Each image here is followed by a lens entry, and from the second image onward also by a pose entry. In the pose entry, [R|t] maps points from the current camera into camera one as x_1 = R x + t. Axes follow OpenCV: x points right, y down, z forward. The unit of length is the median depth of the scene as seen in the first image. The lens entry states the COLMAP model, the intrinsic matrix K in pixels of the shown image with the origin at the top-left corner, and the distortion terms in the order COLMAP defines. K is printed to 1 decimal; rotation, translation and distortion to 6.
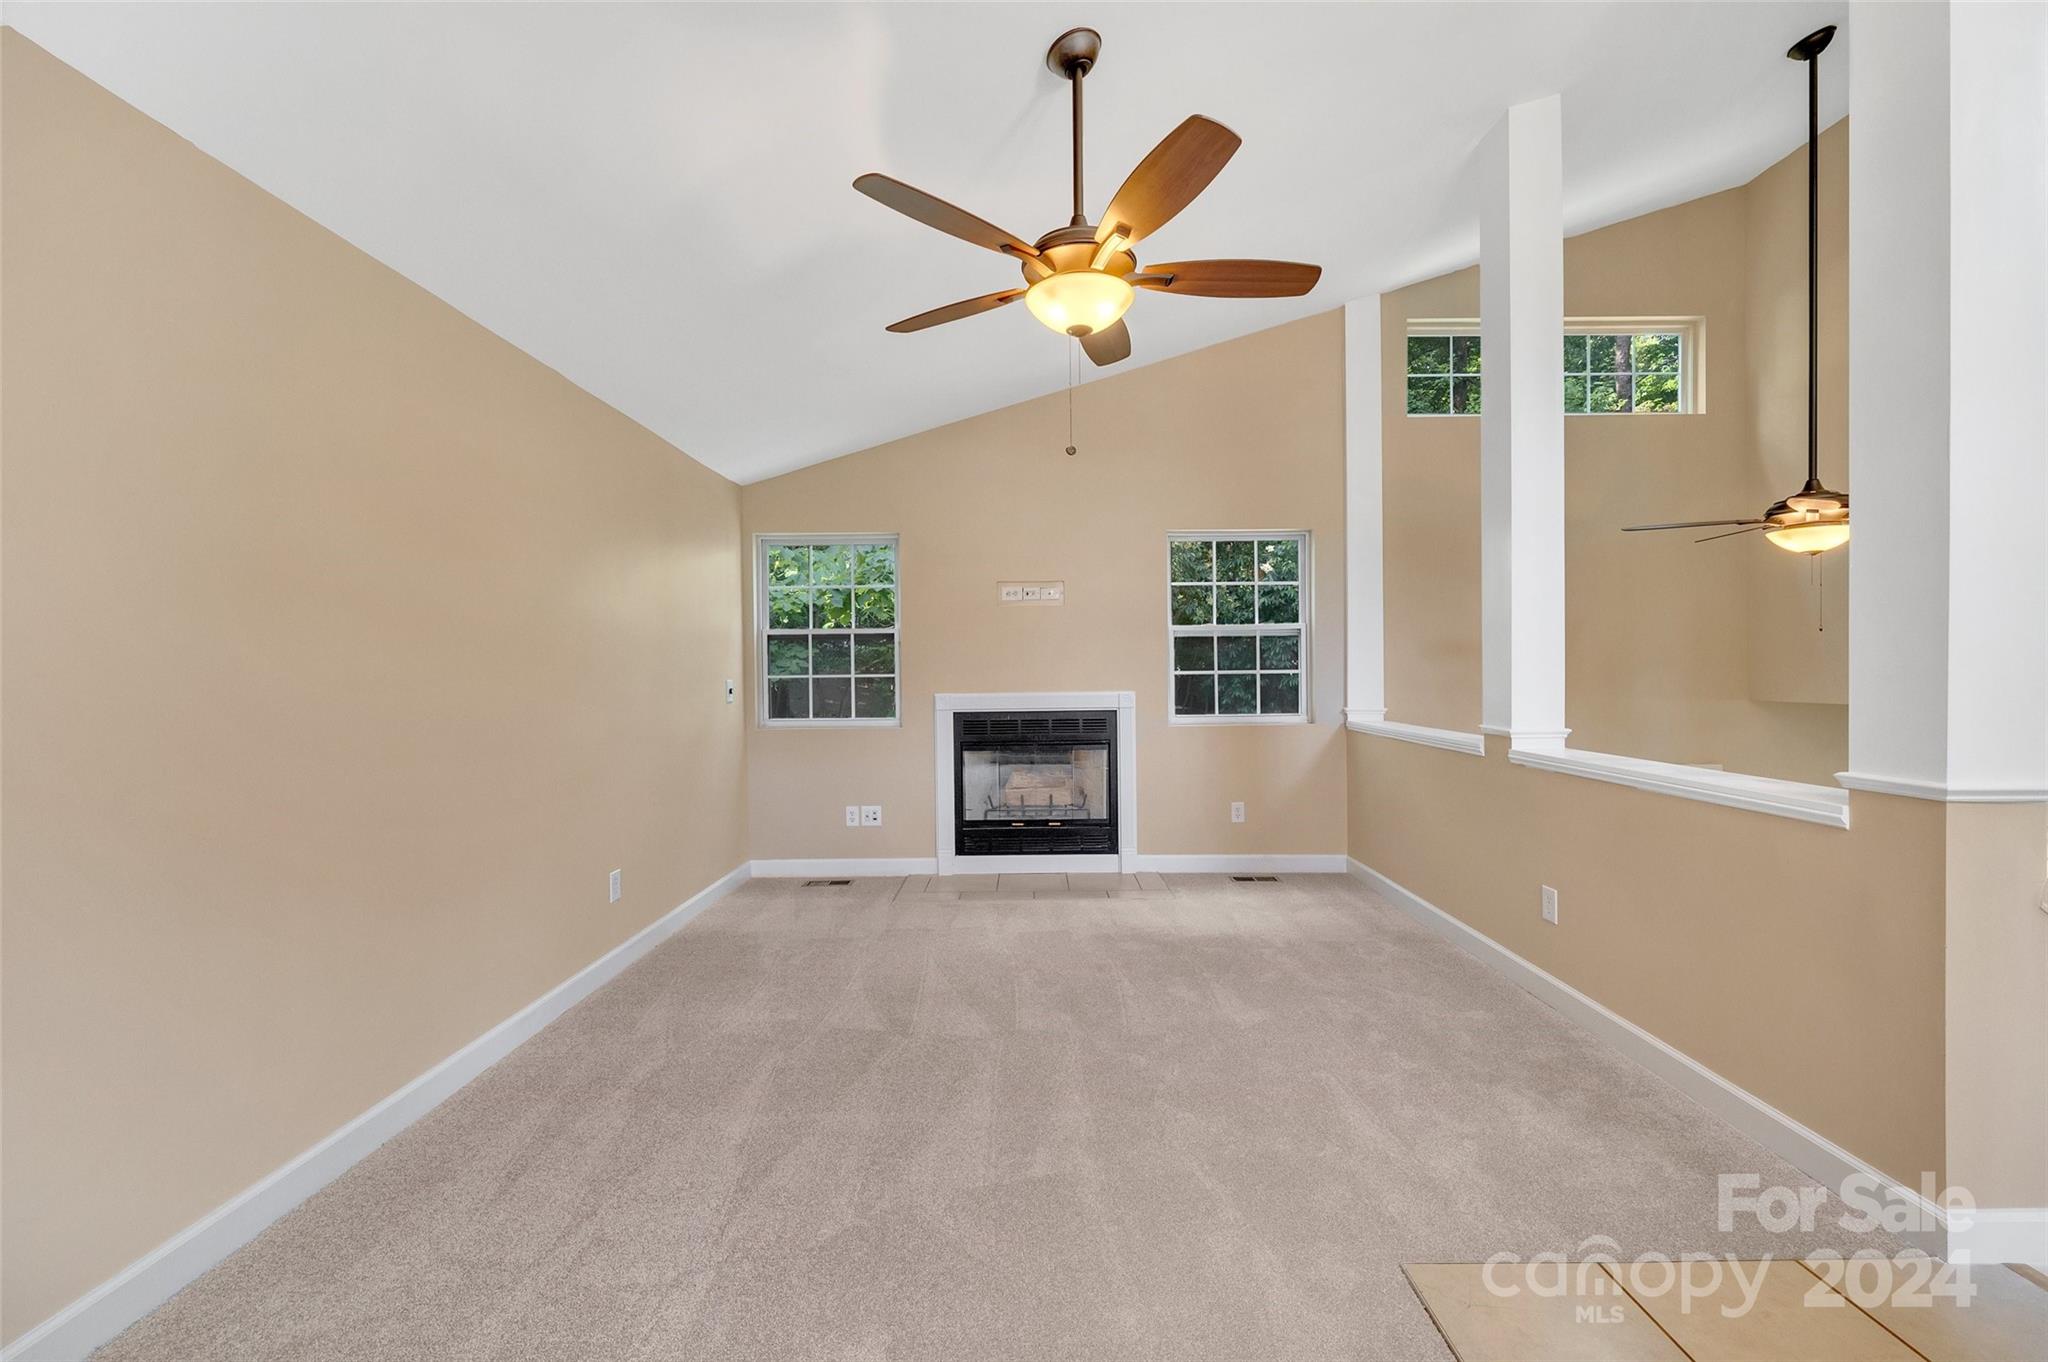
lens RADIAL K [[818.3, 0, 1024.0], [0, 818.3, 681.0], [0, 0, 1]] dist [0.000338, -0.000192]
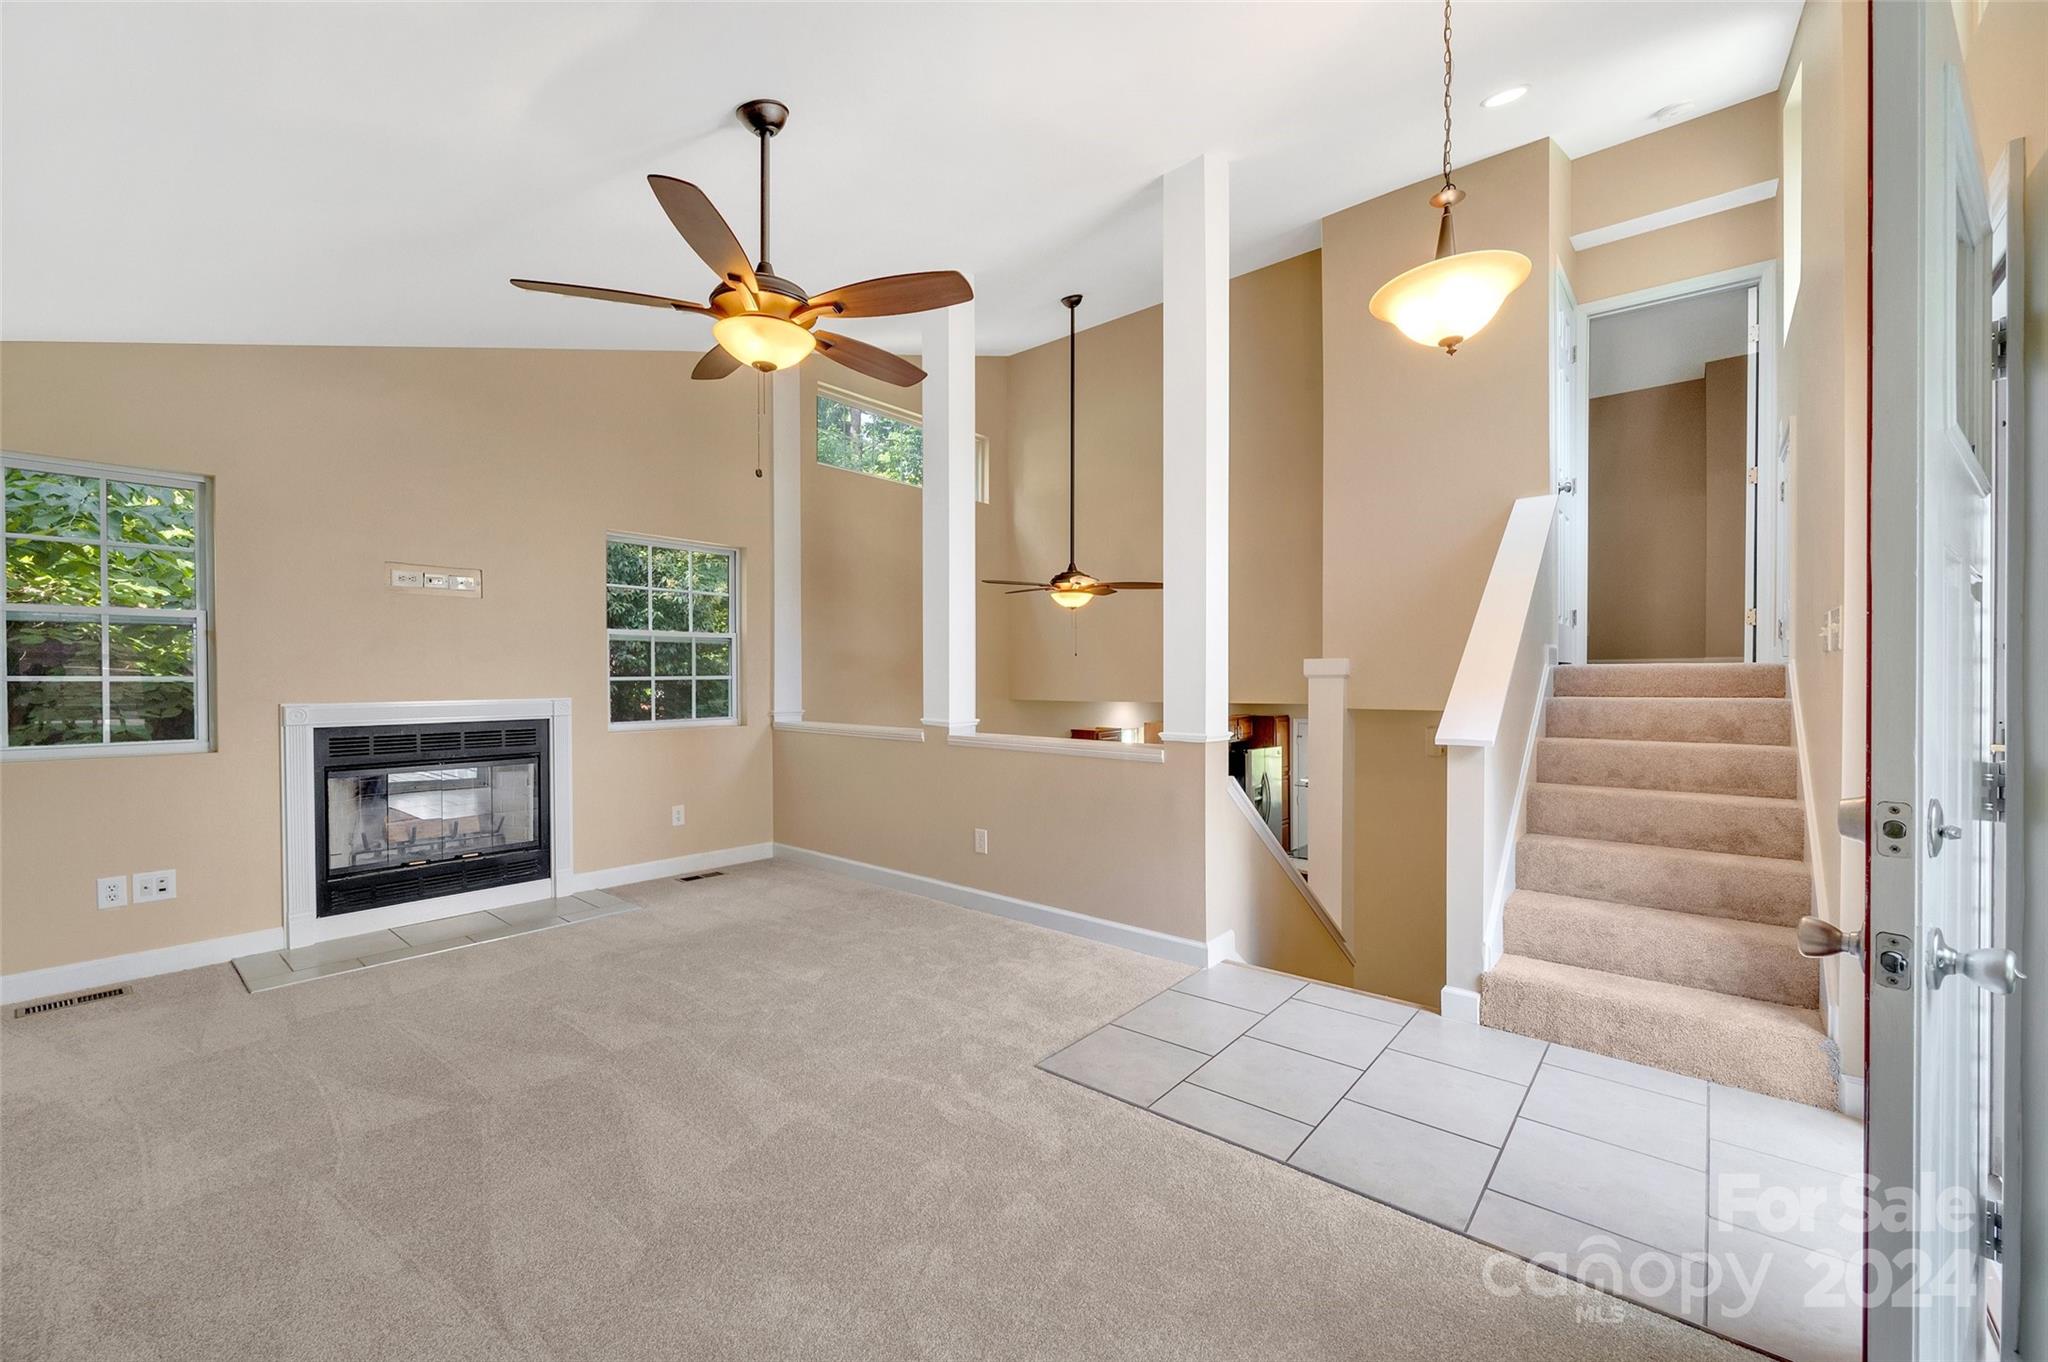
lens RADIAL K [[832.8, 0, 1024.0], [0, 832.8, 681.0], [0, 0, 1]] dist [-0.002755, -0.000410]
pose [[0.634145, 0.004992, 0.773198, -0.272129], [0.002595, 0.999960, -0.008585, 0.003268], [-0.773210, 0.007451, 0.634106, 0.010082]]
